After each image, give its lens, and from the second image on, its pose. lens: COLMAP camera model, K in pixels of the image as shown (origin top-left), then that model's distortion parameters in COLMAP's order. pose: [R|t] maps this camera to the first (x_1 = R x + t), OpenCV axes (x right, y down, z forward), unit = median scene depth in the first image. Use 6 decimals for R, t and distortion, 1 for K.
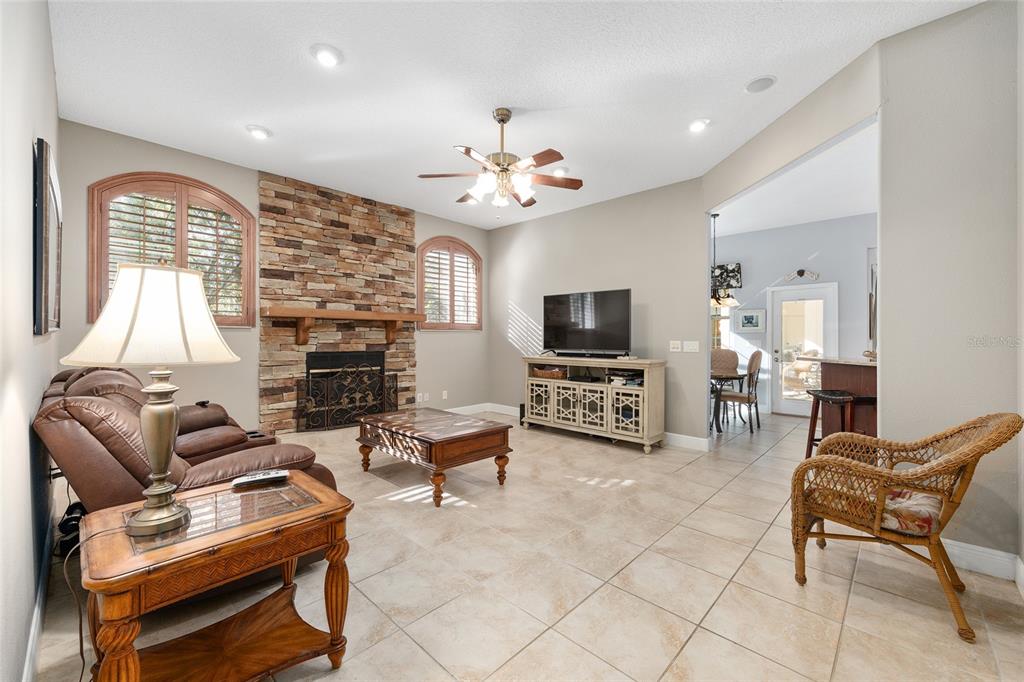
lens RADIAL K [[413.9, 0, 506.3], [0, 413.9, 332.1], [0, 0, 1]] dist [-0.004133, -0.000133]
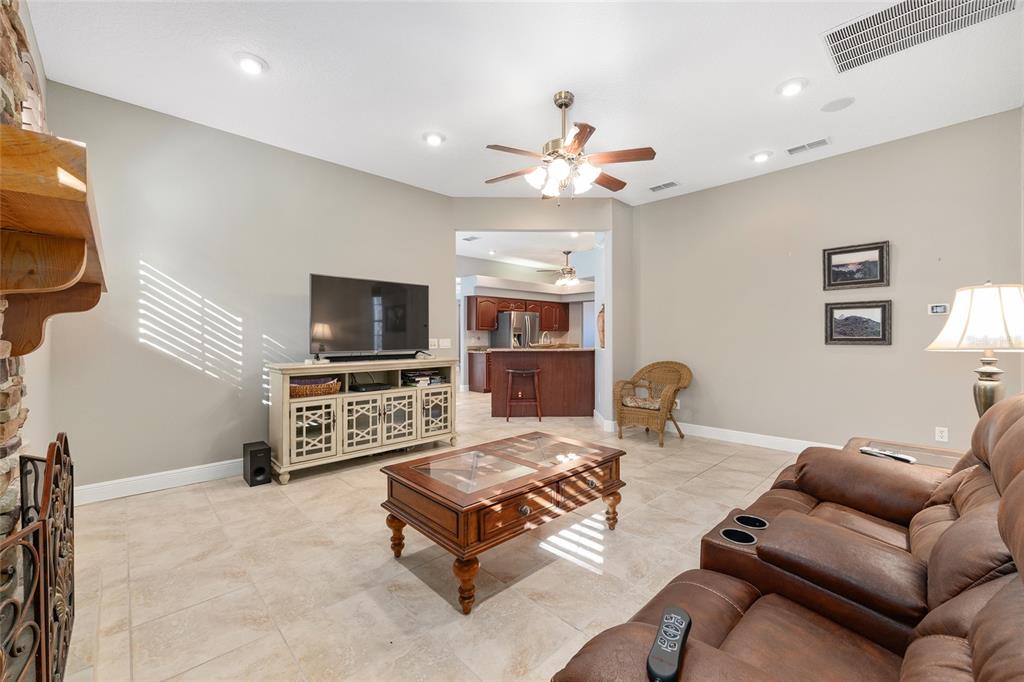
lens RADIAL K [[413.9, 0, 507.9], [0, 413.9, 339.7], [0, 0, 1]] dist [-0.004133, -0.000133]
pose [[0.036619, 0.002368, 0.999327, -0.632592], [0.001654, 0.999996, -0.002430, 0.023915], [-0.999328, 0.001742, 0.036614, 0.735172]]
